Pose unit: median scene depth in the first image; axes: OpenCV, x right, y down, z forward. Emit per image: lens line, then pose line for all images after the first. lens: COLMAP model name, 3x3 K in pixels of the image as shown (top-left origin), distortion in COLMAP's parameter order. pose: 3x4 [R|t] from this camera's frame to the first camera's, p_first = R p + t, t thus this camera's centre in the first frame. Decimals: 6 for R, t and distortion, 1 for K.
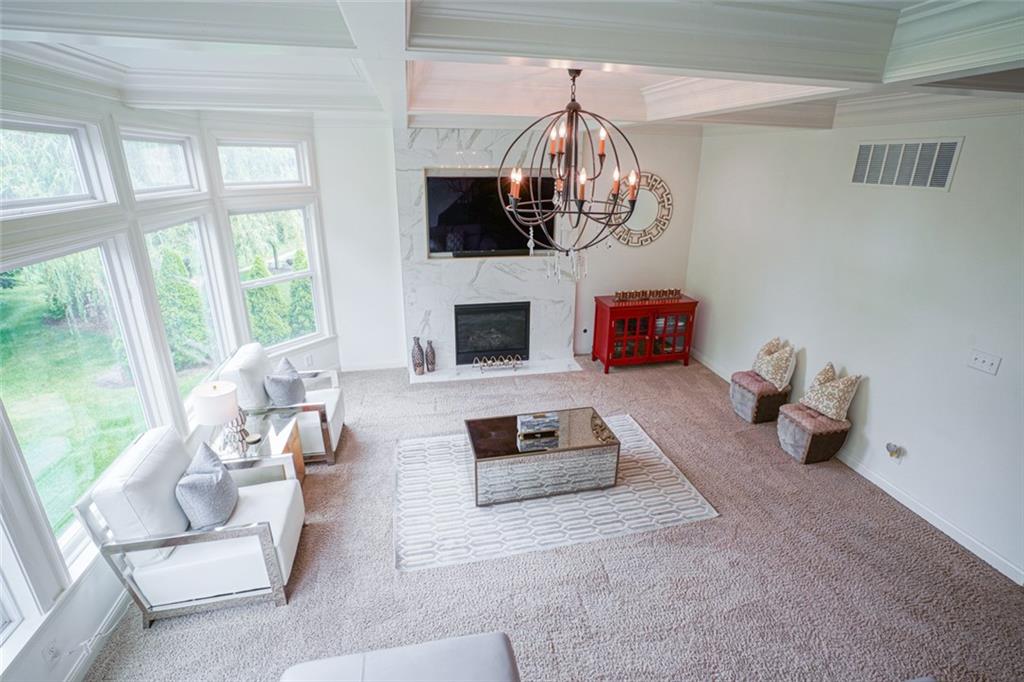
lens RADIAL K [[483.3, 0, 508.4], [0, 483.3, 332.5], [0, 0, 1]] dist [-0.049539, 0.018768]
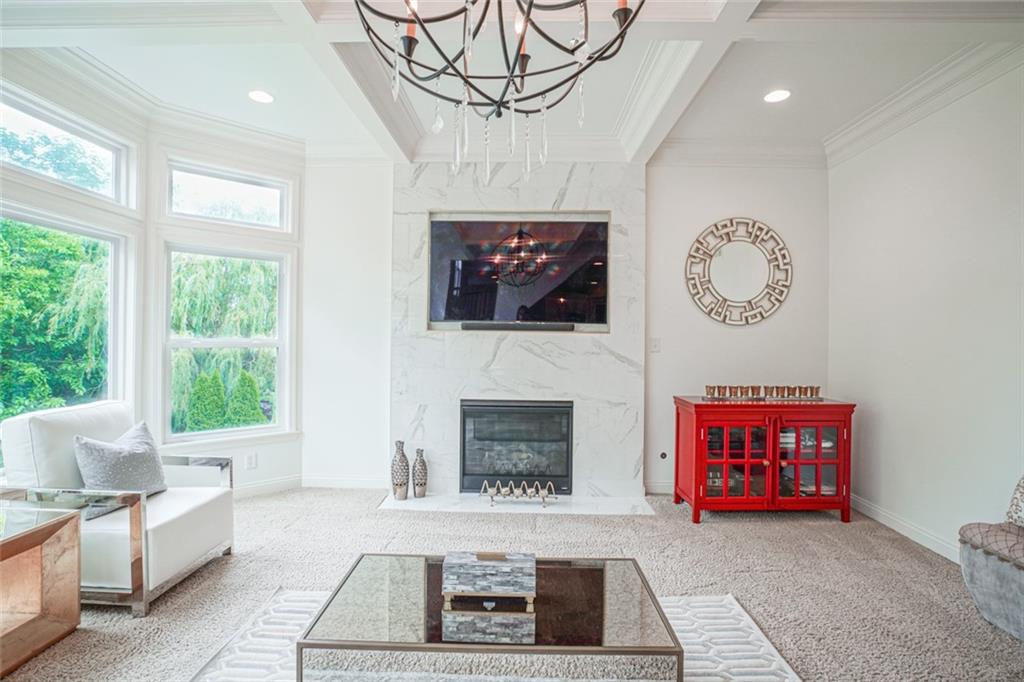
lens RADIAL K [[483.3, 0, 510.8], [0, 483.3, 344.6], [0, 0, 1]] dist [-0.049539, 0.018768]
pose [[0.973614, 0.007314, -0.228082, 0.116565], [-0.081516, 0.944691, -0.317671, 0.083951], [0.213144, 0.327881, 0.920361, 0.351889]]
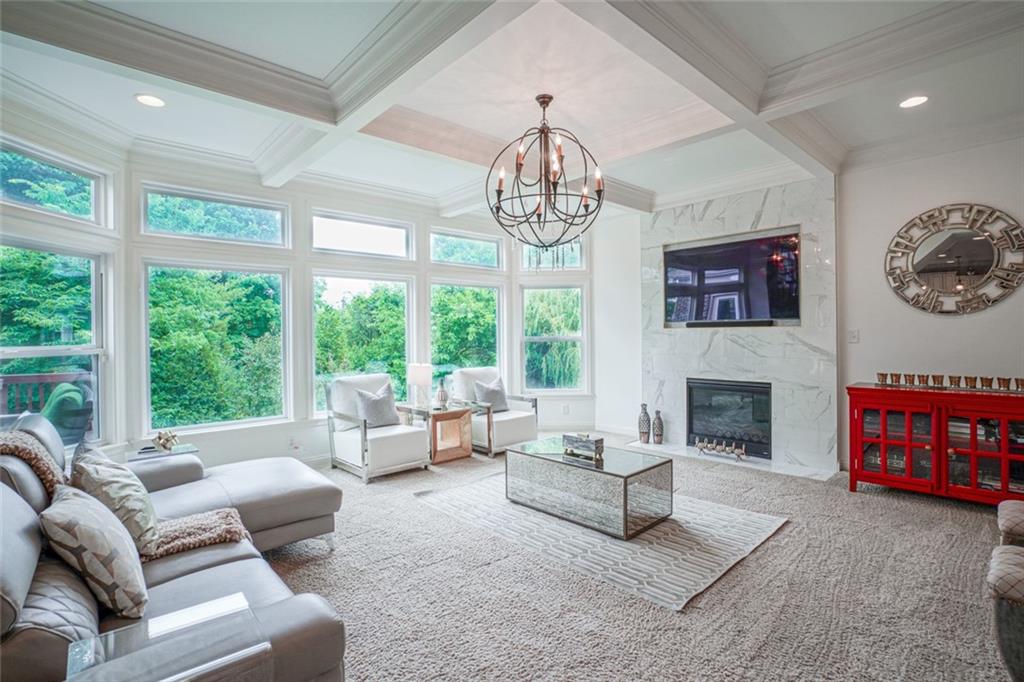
lens RADIAL K [[483.3, 0, 510.7], [0, 483.3, 342.3], [0, 0, 1]] dist [-0.049539, 0.018768]
pose [[0.516610, 0.004214, -0.856210, 0.523925], [-0.270060, 0.949746, -0.158271, 0.121700], [0.812516, 0.312992, 0.491787, 0.227340]]
